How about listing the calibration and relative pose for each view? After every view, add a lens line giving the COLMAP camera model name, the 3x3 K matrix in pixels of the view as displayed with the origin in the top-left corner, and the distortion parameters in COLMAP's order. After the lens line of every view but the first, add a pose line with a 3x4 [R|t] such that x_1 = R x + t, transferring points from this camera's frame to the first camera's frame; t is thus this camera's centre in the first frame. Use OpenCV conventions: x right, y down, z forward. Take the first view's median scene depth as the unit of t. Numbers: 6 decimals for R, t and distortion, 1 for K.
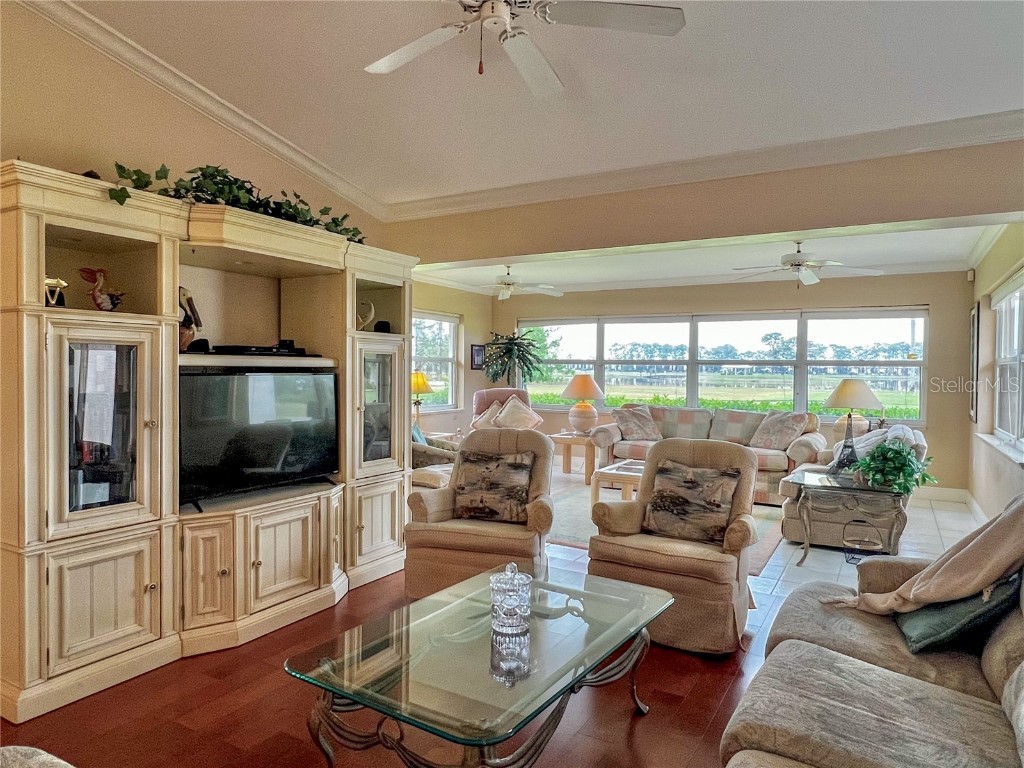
lens RADIAL K [[655.1, 0, 505.1], [0, 655.1, 378.9], [0, 0, 1]] dist [-0.007253, -0.000345]
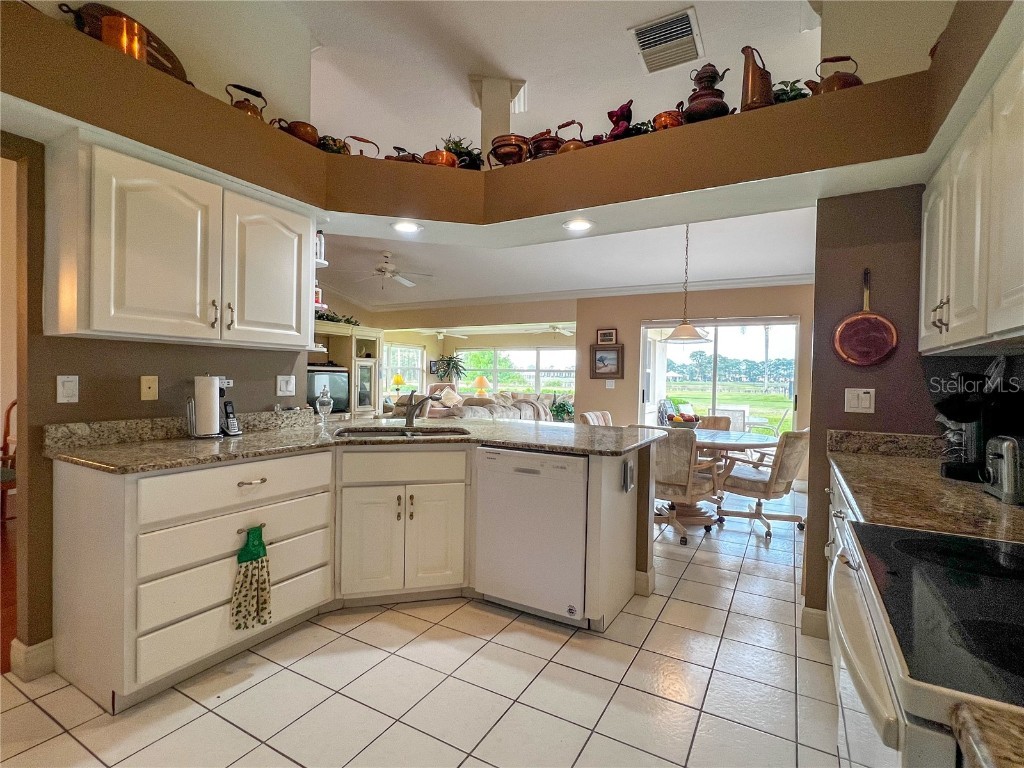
lens RADIAL K [[484.8, 0, 512.0], [0, 484.8, 384.0], [0, 0, 1]] dist [-0.005428, -0.000309]
pose [[0.999755, 0.005564, 0.021423, 0.282286], [-0.005576, 0.999984, 0.000505, 0.024524], [-0.021420, -0.000624, 0.999770, -0.771321]]
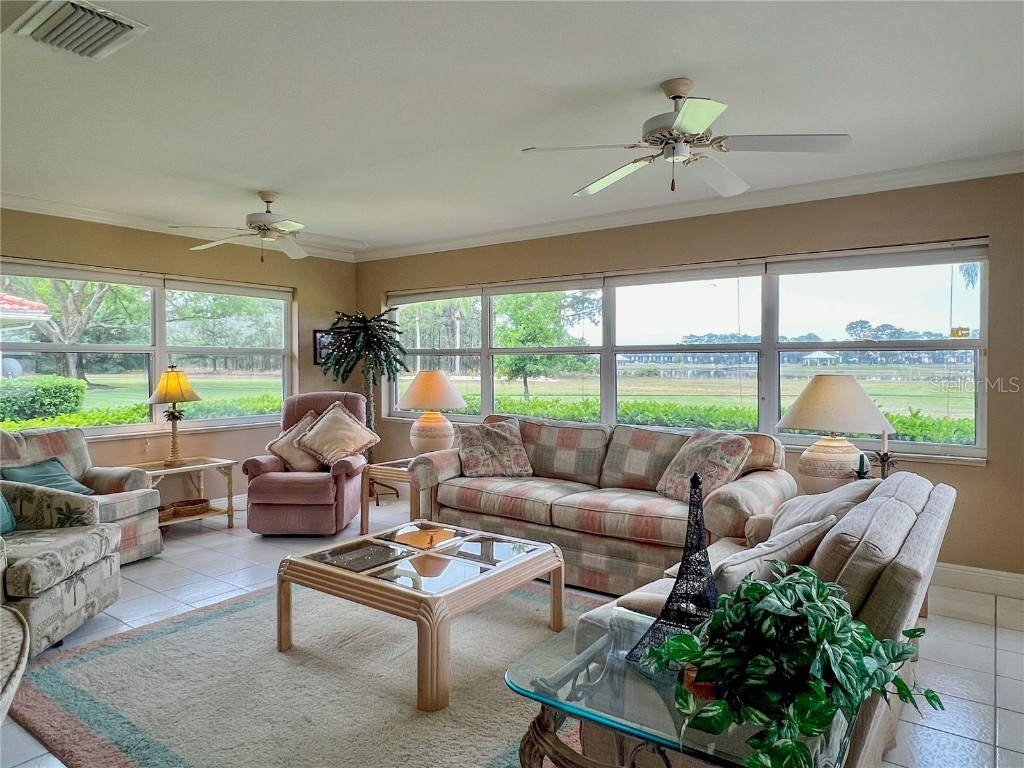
lens RADIAL K [[655.1, 0, 505.1], [0, 655.1, 378.9], [0, 0, 1]] dist [-0.007253, -0.000345]
pose [[0.994085, -0.010459, -0.108098, 0.409003], [0.011426, 0.999900, 0.008325, -0.004792], [0.108000, -0.009511, 0.994105, 0.554521]]
